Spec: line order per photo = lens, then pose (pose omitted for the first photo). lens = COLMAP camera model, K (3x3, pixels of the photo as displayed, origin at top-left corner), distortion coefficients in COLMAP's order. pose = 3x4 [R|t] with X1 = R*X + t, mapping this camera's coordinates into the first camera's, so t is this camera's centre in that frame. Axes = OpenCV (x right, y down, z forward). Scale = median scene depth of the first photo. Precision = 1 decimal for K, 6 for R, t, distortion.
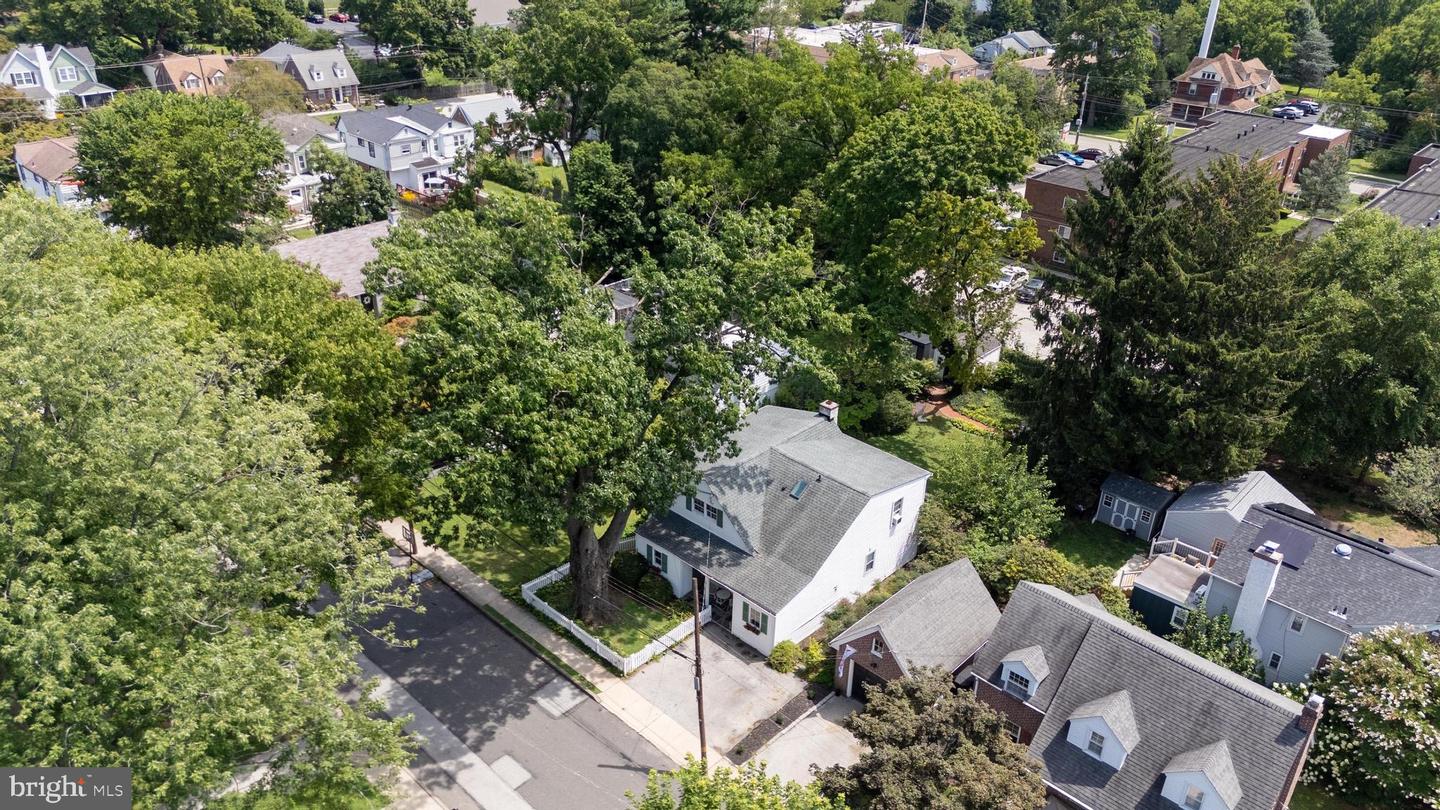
lens RADIAL K [[1084.5, 0, 720.0], [0, 1084.5, 405.0], [0, 0, 1]] dist [0.021617, -0.000936]
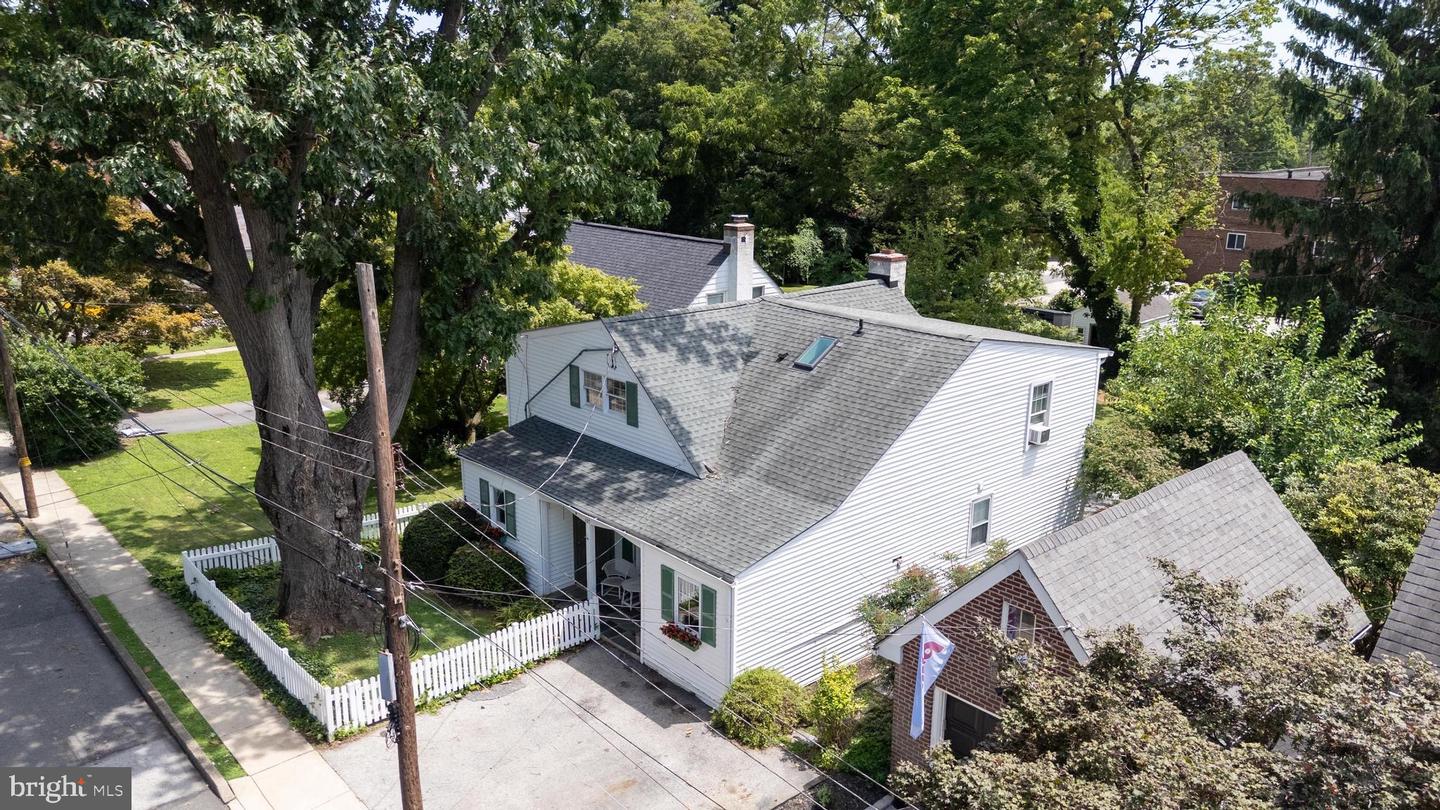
lens RADIAL K [[1084.5, 0, 720.0], [0, 1084.5, 405.0], [0, 0, 1]] dist [0.021617, -0.000936]
pose [[0.996558, 0.000375, -0.082892, 0.073094], [-0.017931, 0.977289, -0.211150, 0.199382], [0.080930, 0.211909, 0.973933, 0.579472]]
